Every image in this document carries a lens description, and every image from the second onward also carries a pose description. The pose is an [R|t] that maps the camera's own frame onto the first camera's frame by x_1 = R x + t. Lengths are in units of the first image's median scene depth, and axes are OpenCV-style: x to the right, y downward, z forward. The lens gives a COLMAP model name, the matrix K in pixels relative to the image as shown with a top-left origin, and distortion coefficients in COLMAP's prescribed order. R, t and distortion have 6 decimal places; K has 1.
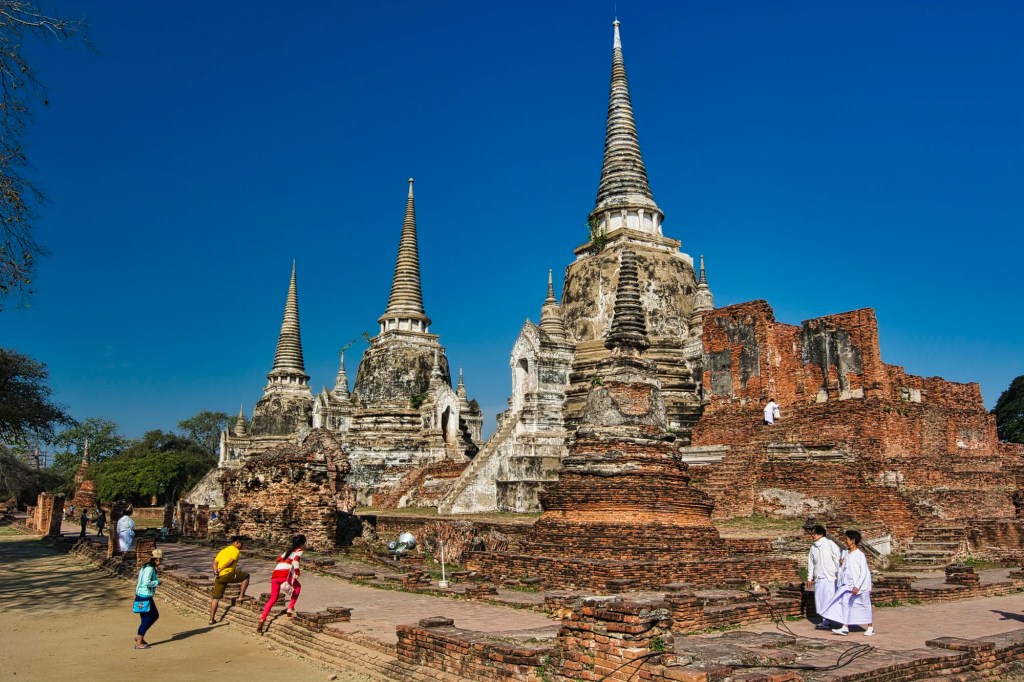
lens RADIAL K [[811.2, 0, 512.0], [0, 811.2, 341.0], [0, 0, 1]] dist [-0.061045, 0.006129]
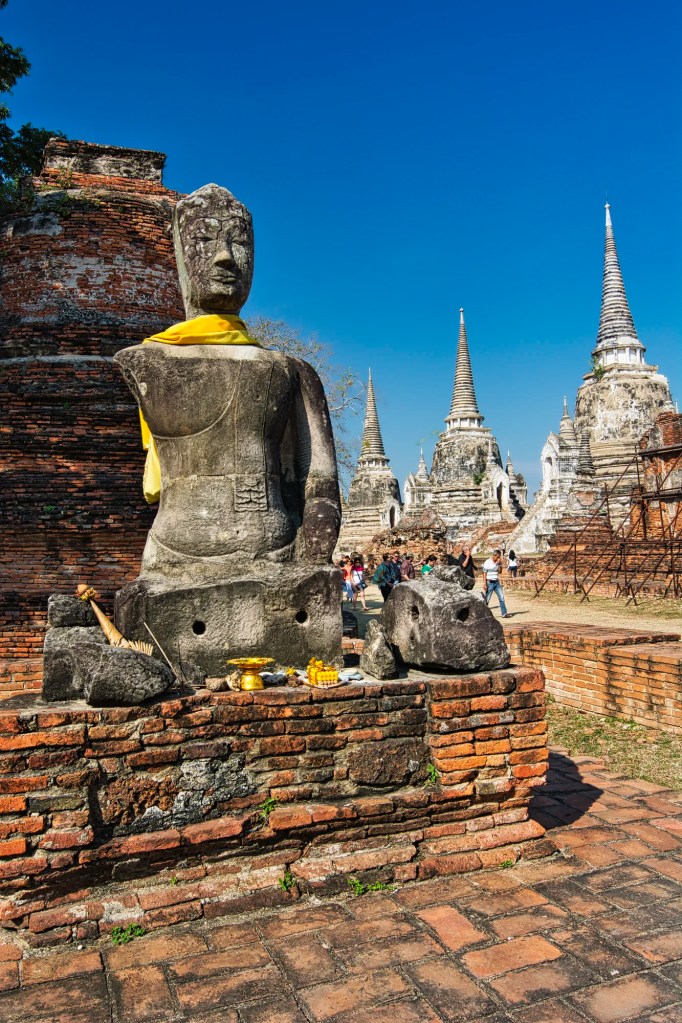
lens RADIAL K [[810.4, 0, 341.0], [0, 810.4, 511.5], [0, 0, 1]] dist [-0.061045, 0.006129]
pose [[0.962696, -0.044339, -0.266927, 0.030638], [0.081282, 0.988310, 0.128984, -0.086644], [0.258088, -0.145868, 0.955046, -0.490822]]
